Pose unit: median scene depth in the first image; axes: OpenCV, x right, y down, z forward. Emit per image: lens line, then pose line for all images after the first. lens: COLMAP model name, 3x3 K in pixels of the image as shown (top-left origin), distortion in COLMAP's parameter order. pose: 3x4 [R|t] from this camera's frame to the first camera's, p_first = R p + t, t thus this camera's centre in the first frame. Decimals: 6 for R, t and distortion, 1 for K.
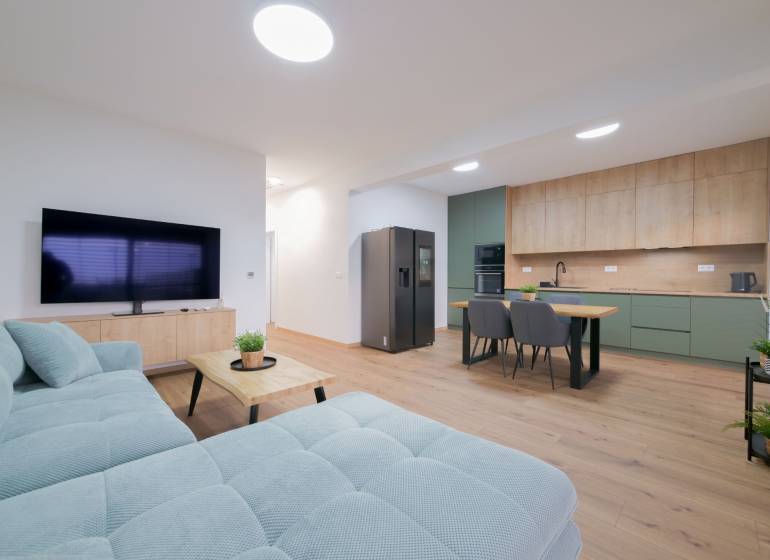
lens RADIAL K [[327.5, 0, 384.4], [0, 327.5, 277.5], [0, 0, 1]] dist [-0.000339, 0.000108]
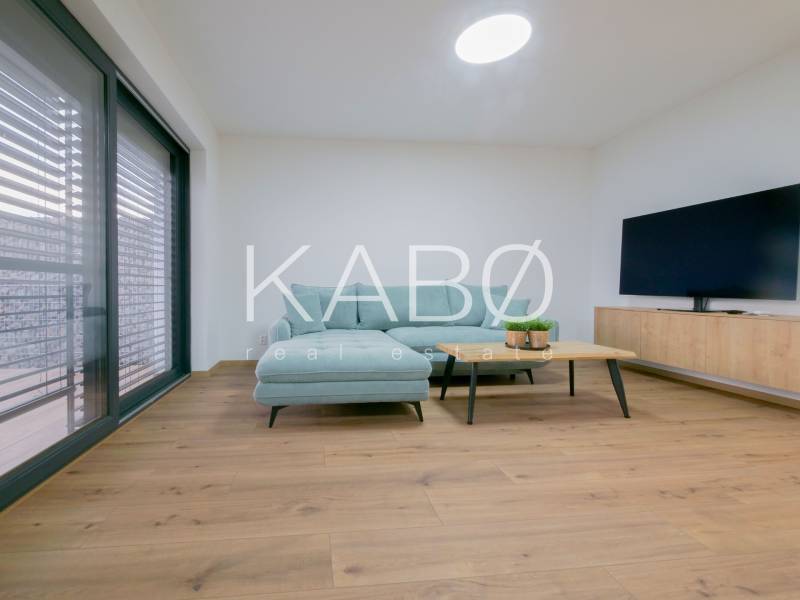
lens RADIAL K [[498.9, 0, 400.0], [0, 498.9, 300.0], [0, 0, 1]] dist [0.000429, -0.000017]
pose [[-0.610792, 0.005596, -0.791771, 0.947179], [-0.003134, 0.999950, 0.009485, 0.079875], [0.791785, 0.008274, -0.610744, 1.371637]]
